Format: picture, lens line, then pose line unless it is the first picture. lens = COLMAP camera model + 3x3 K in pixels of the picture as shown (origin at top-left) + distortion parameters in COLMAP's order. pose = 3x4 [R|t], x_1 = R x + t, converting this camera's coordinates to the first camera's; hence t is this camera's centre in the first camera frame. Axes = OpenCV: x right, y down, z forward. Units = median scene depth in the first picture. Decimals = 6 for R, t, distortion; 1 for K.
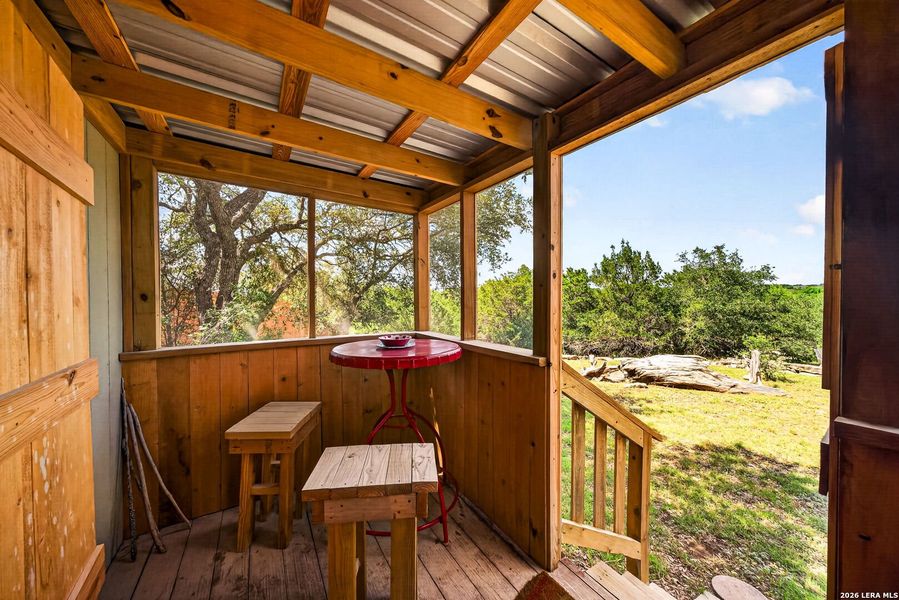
lens RADIAL K [[310.3, 0, 444.6], [0, 310.3, 302.3], [0, 0, 1]] dist [0.000815, 0.000063]
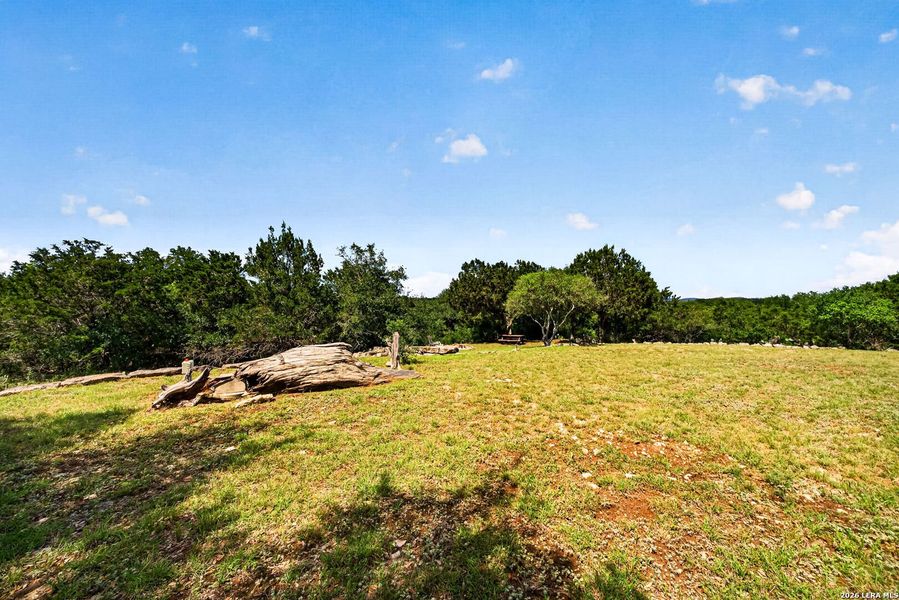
lens RADIAL K [[310.3, 0, 444.6], [0, 310.3, 302.3], [0, 0, 1]] dist [0.000815, 0.000063]
pose [[0.580772, 0.032670, 0.813410, 0.188633], [-0.005212, 0.999323, -0.036416, 0.055325], [-0.814049, 0.016910, 0.580550, 0.196991]]
